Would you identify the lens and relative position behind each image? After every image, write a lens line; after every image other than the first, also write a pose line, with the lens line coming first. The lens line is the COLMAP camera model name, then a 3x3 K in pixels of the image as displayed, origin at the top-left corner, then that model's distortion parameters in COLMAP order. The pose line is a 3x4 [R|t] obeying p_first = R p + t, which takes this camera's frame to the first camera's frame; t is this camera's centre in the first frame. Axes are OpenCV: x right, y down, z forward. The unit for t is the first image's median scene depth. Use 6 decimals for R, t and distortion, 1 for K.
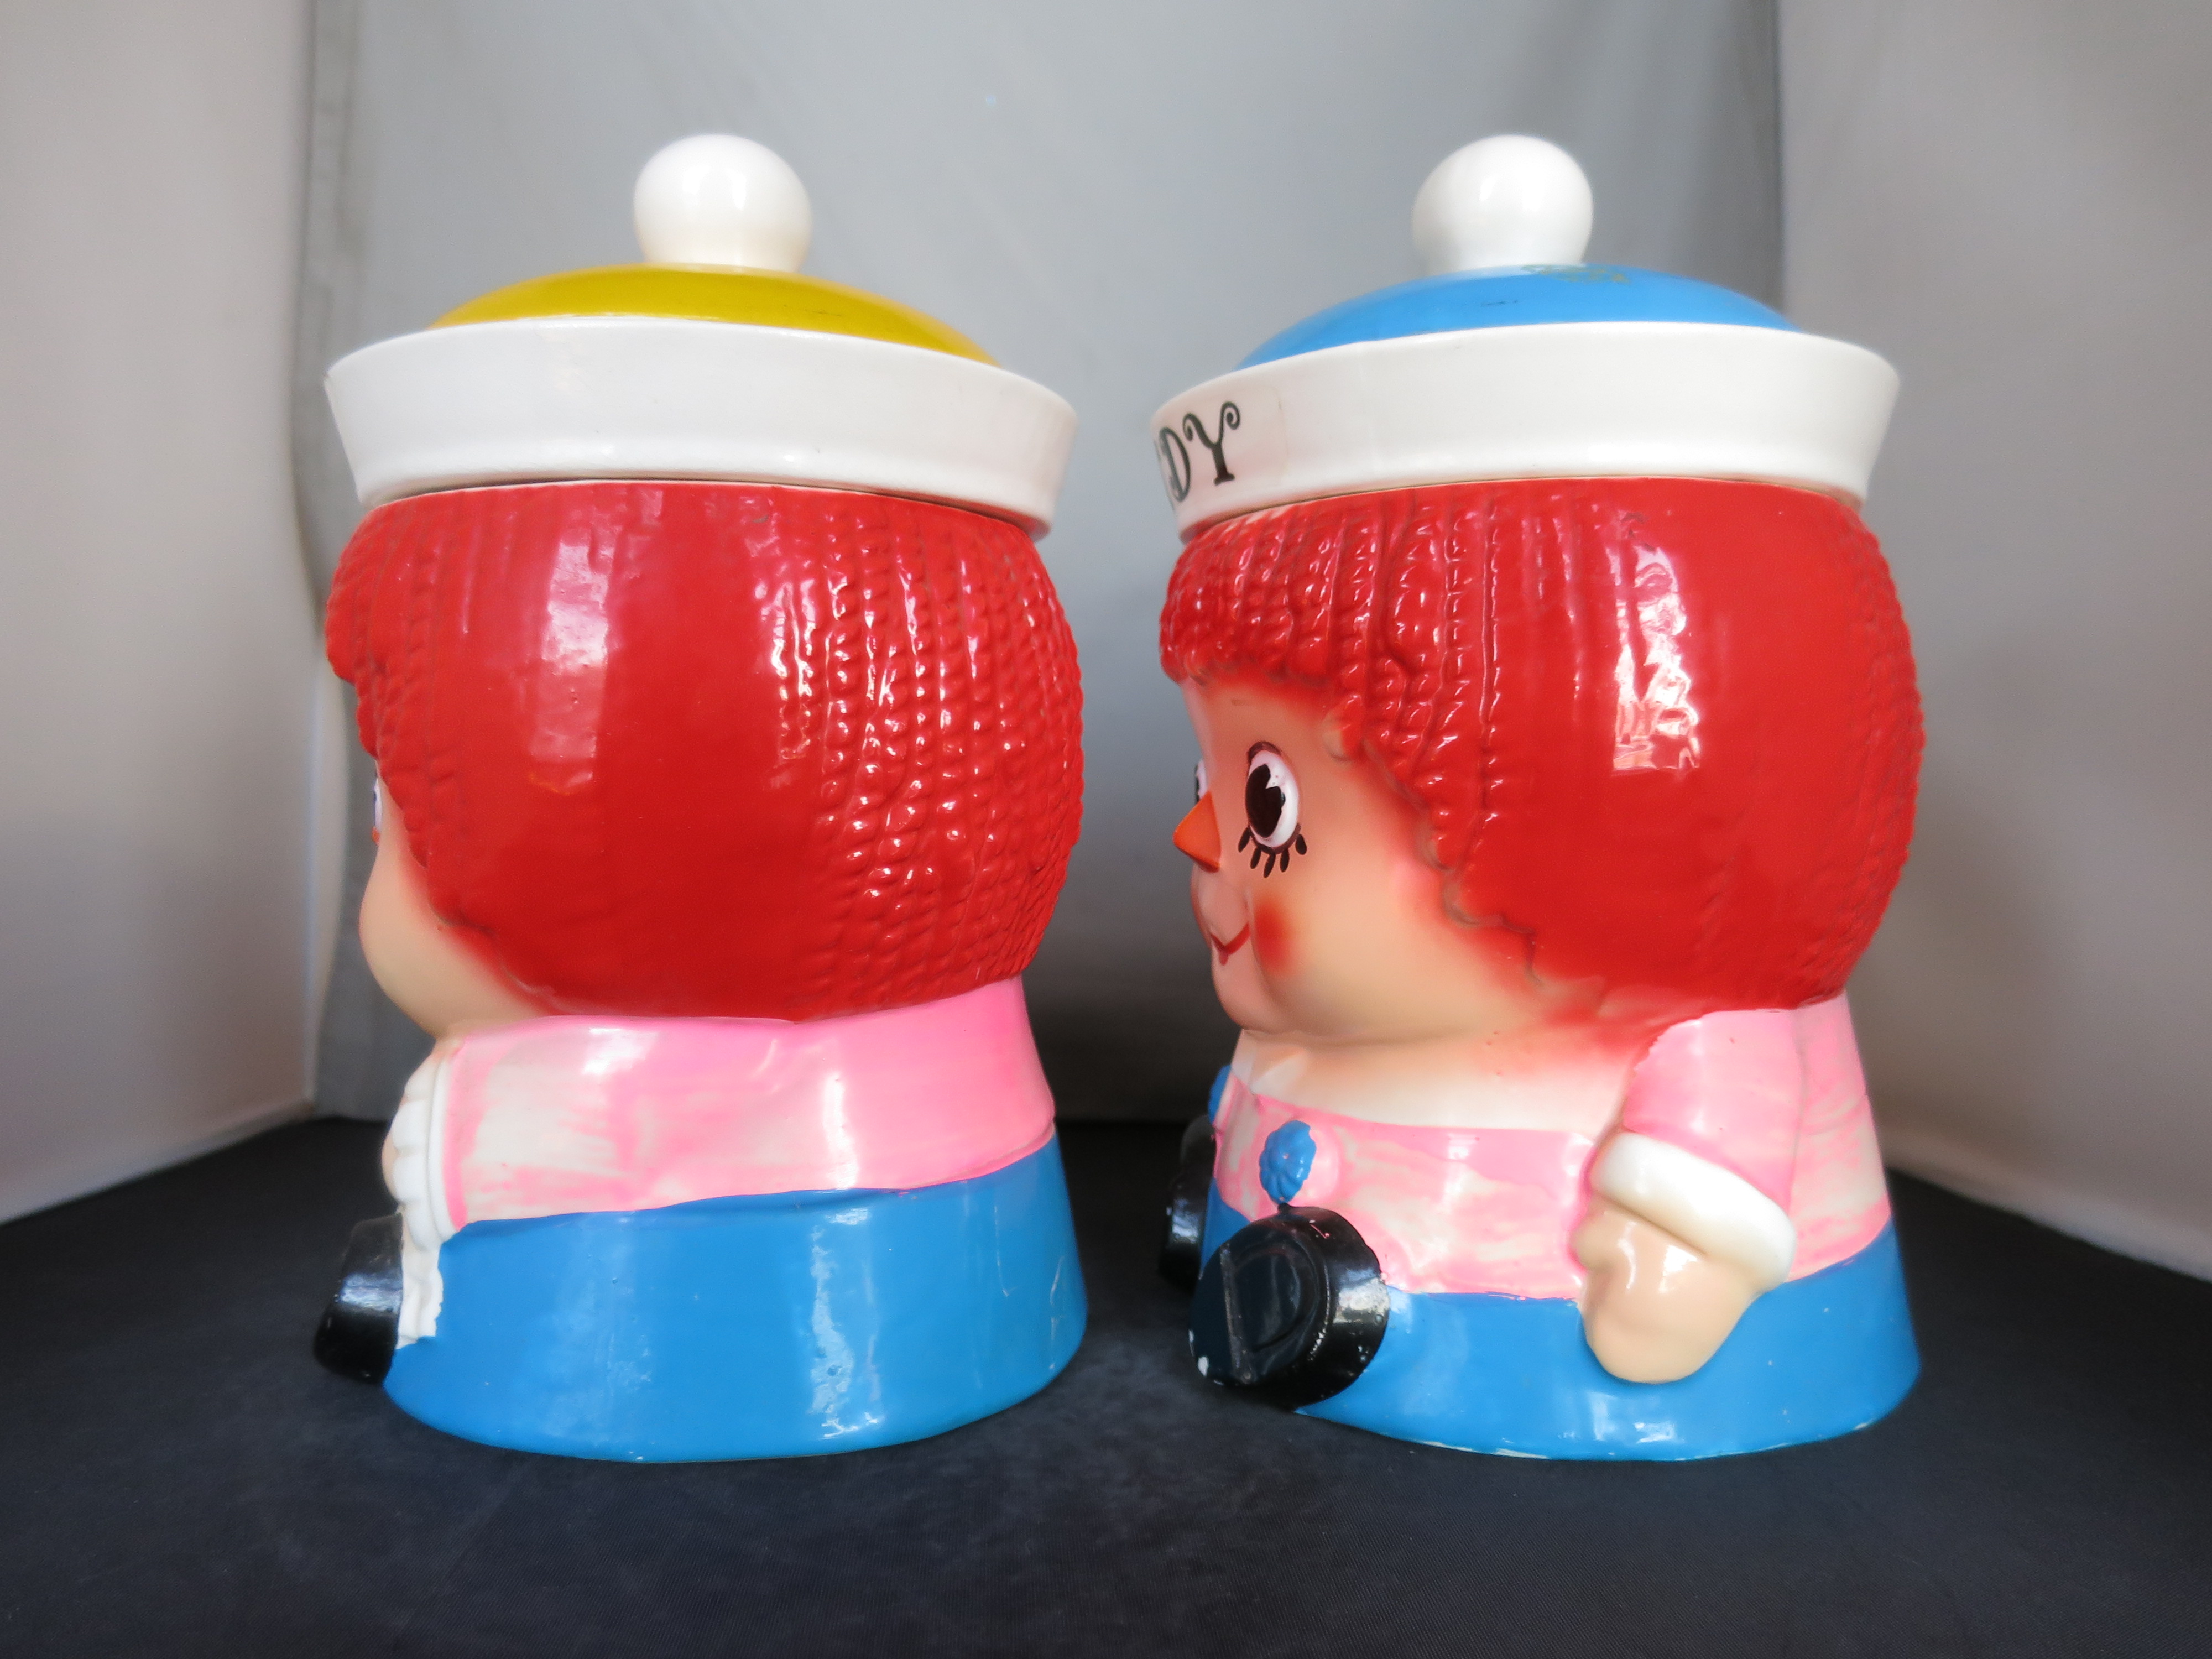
lens RADIAL K [[1623.3, 0, 1106.0], [0, 1623.3, 829.5], [0, 0, 1]] dist [-0.030221, 0.002458]
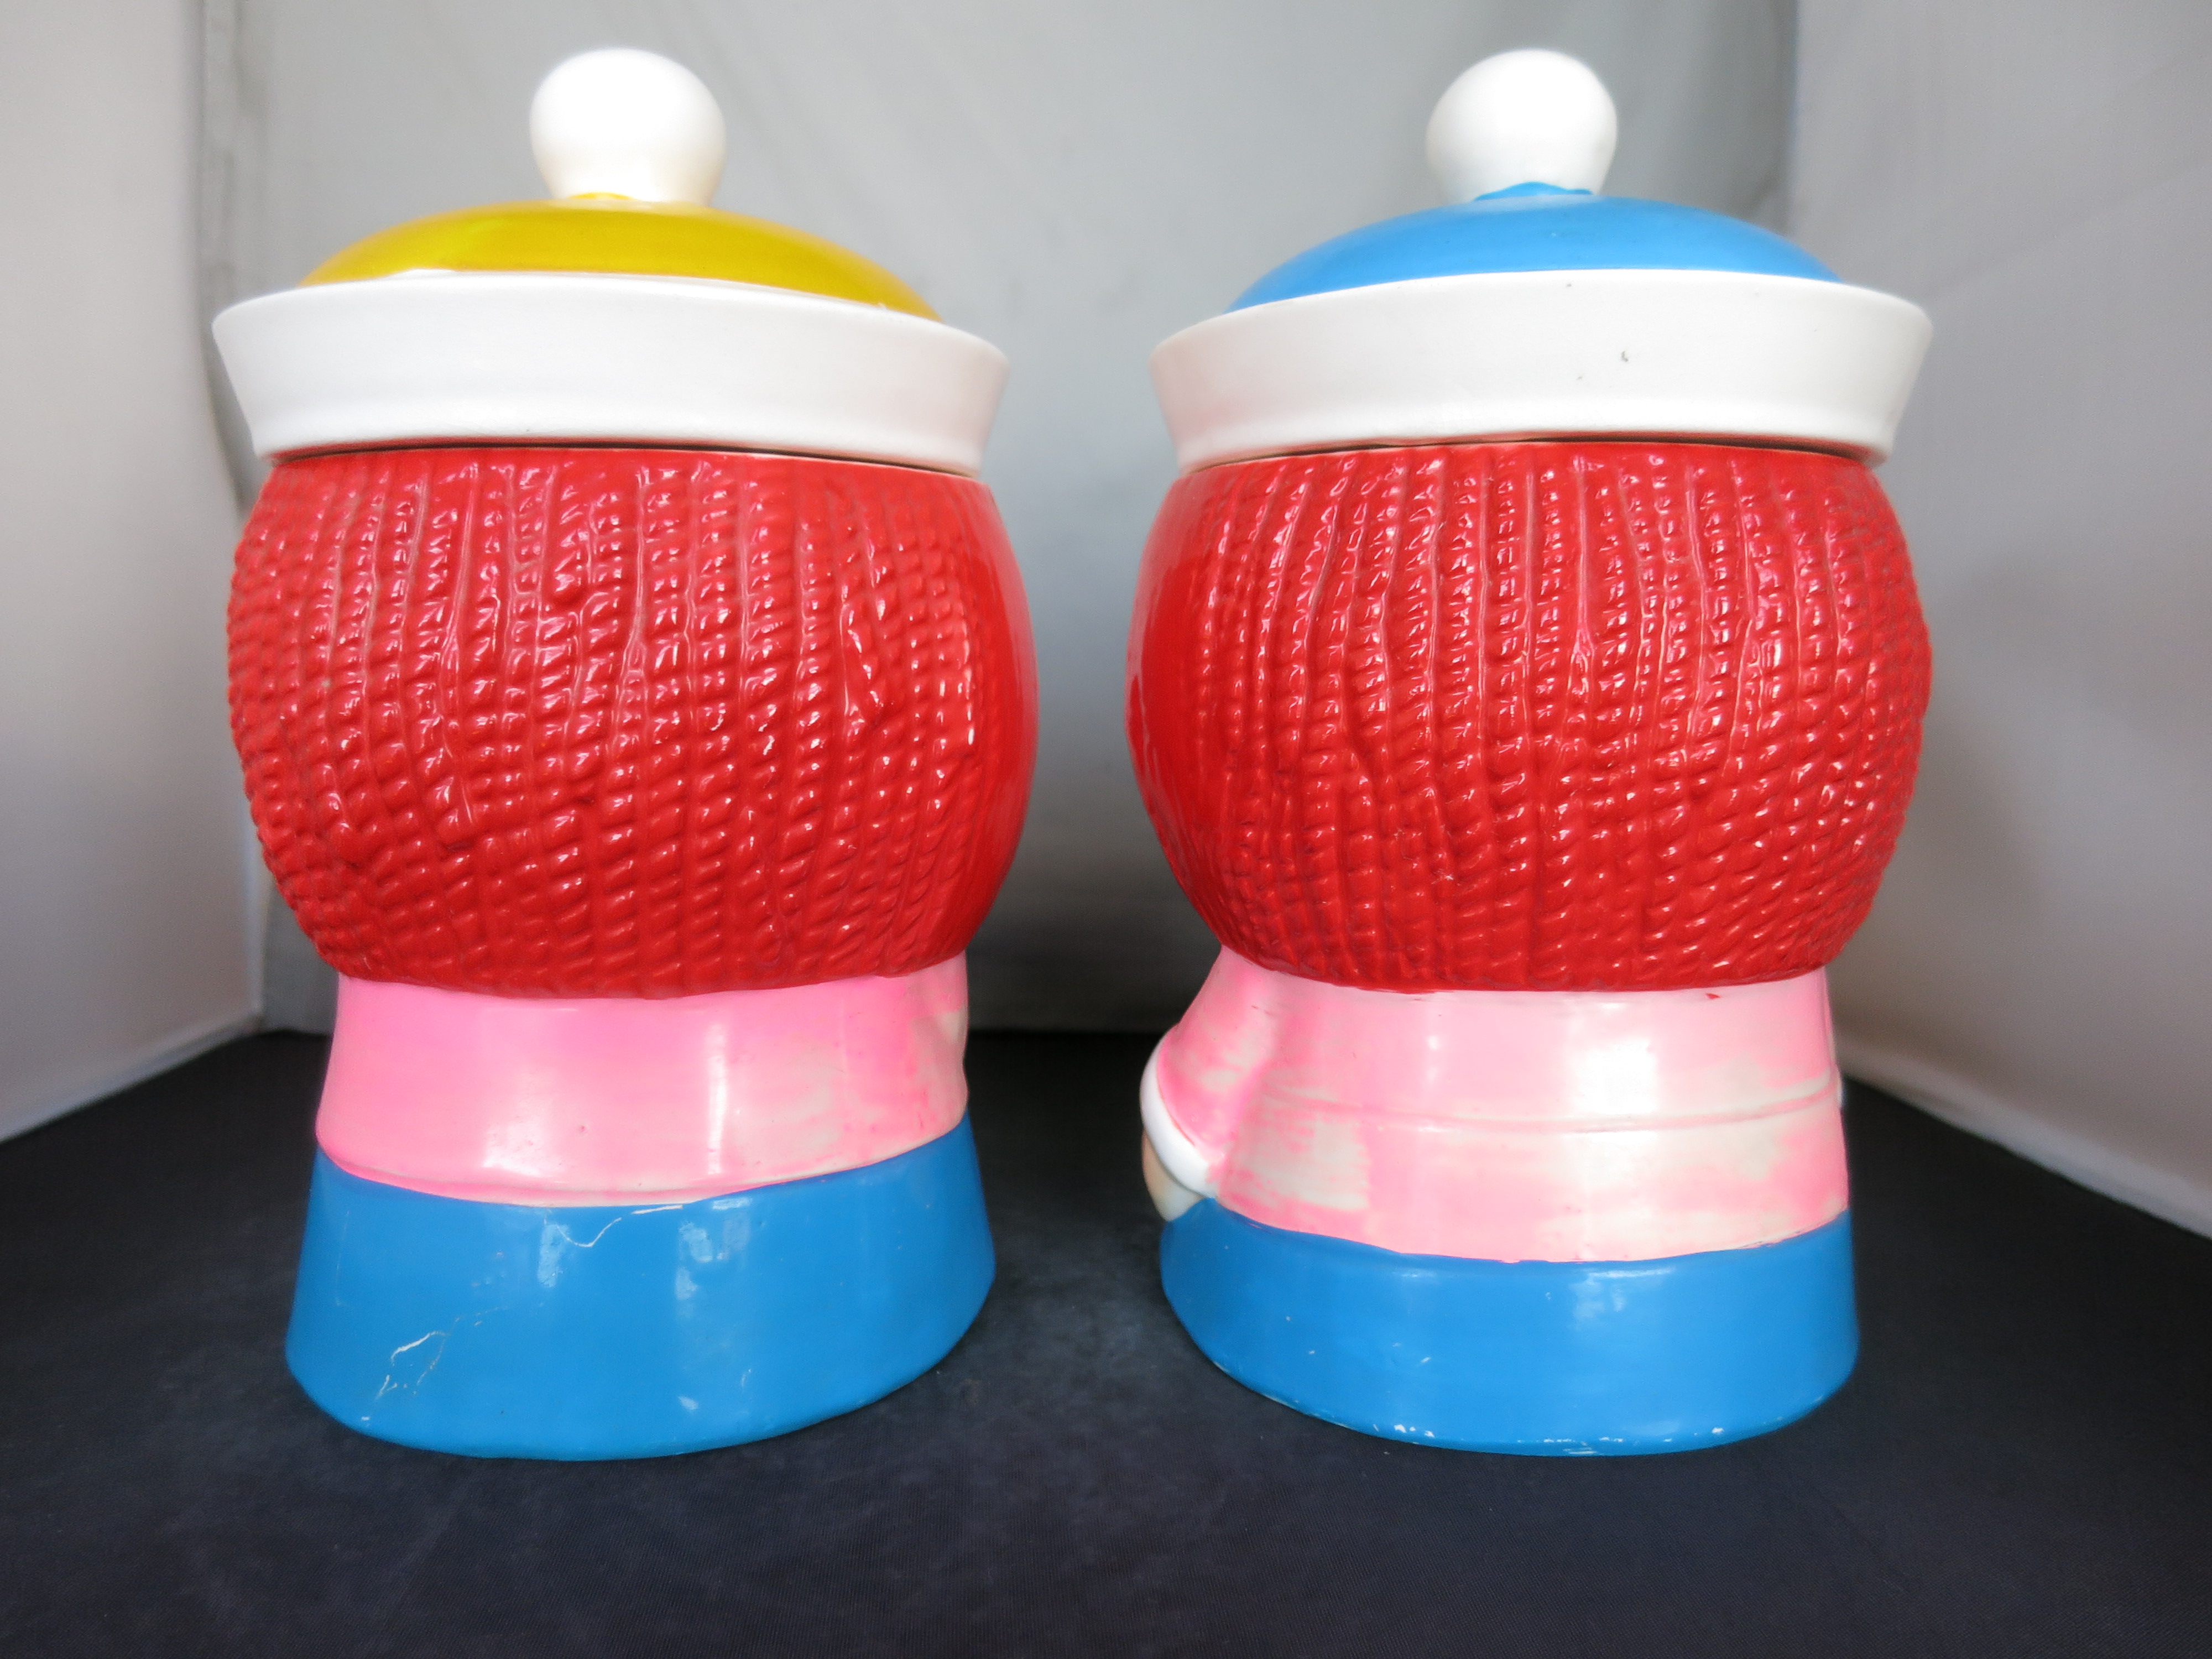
lens RADIAL K [[1623.3, 0, 1106.0], [0, 1623.3, 829.5], [0, 0, 1]] dist [-0.030221, 0.002458]
pose [[0.999841, -0.003279, 0.017555, 0.004743], [0.001457, 0.994700, 0.102809, -0.091557], [-0.017799, -0.102767, 0.994546, 0.073499]]
